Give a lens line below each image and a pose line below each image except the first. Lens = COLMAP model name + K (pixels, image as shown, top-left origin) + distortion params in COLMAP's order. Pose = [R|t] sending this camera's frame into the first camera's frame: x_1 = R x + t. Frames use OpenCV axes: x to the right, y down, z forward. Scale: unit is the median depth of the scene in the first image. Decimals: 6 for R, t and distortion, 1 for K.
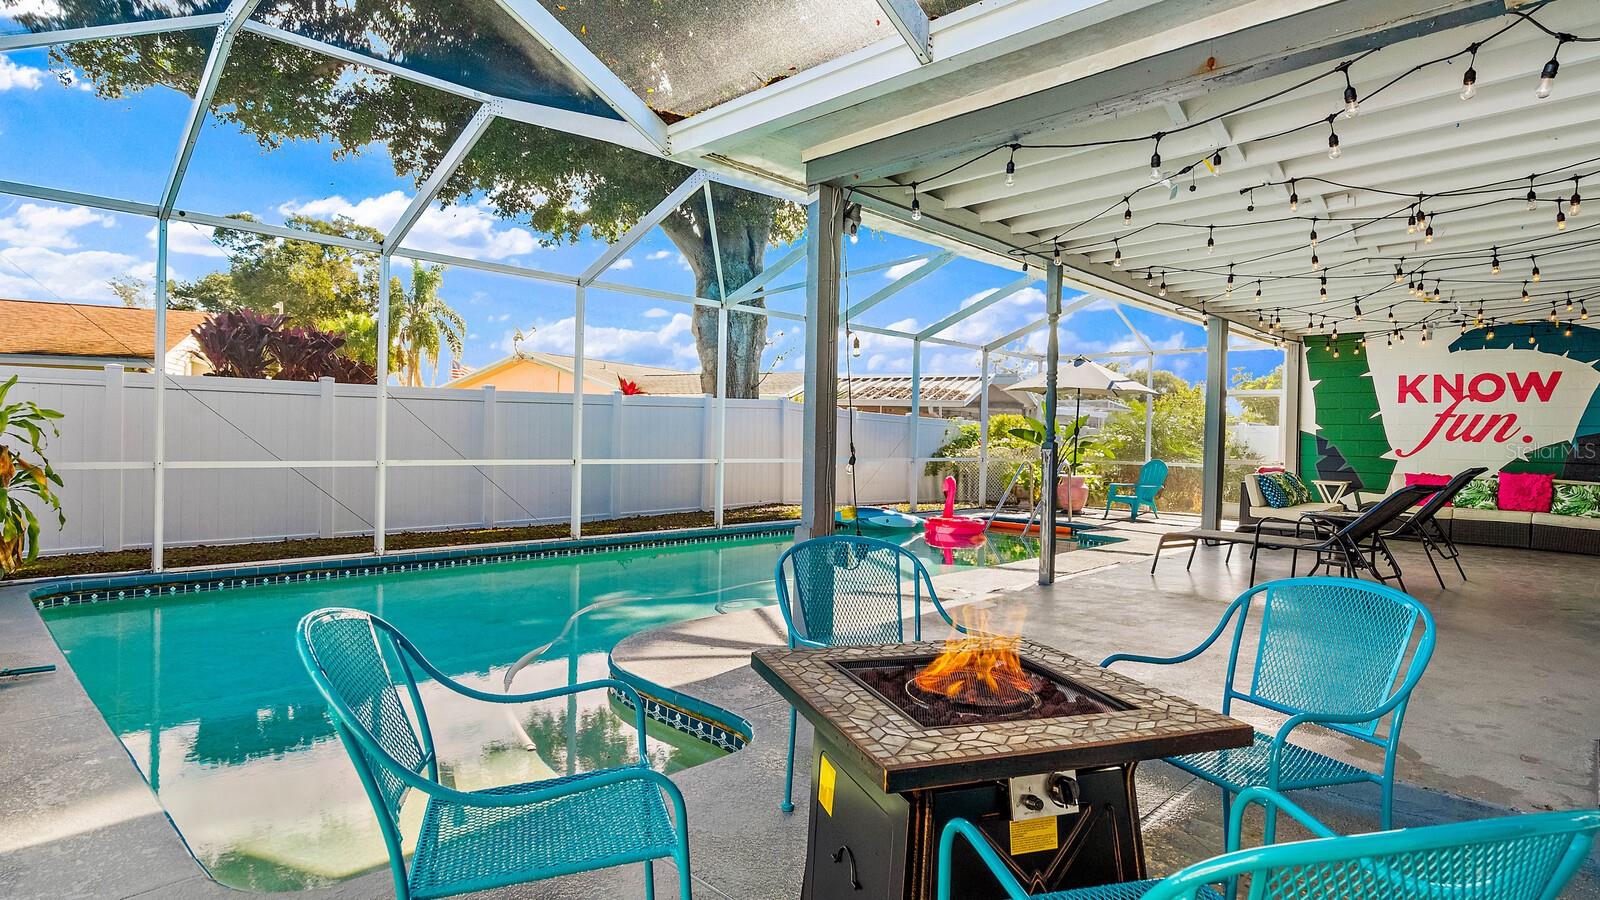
lens RADIAL K [[849.4, 0, 809.1], [0, 849.4, 442.8], [0, 0, 1]] dist [0.000867, -0.000030]
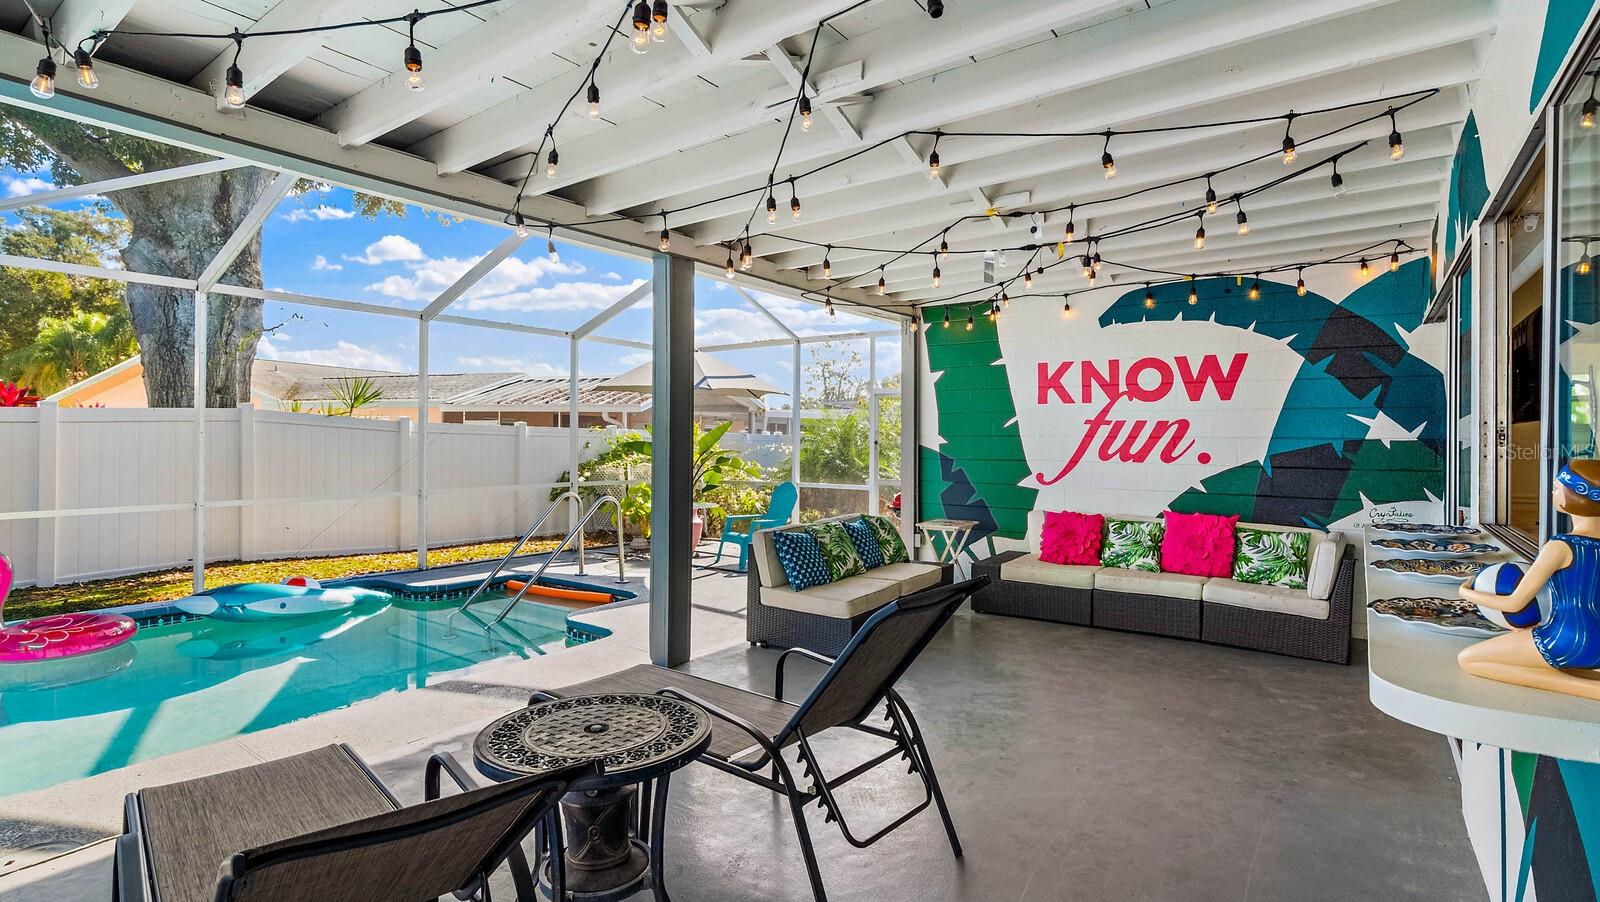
lens RADIAL K [[770.6, 0, 802.1], [0, 770.6, 429.0], [0, 0, 1]] dist [-0.002566, -0.000260]
pose [[0.990468, -0.015242, 0.136900, 0.439608], [0.017452, 0.999736, -0.014959, -0.022097], [-0.136636, 0.017206, 0.990472, 0.437863]]
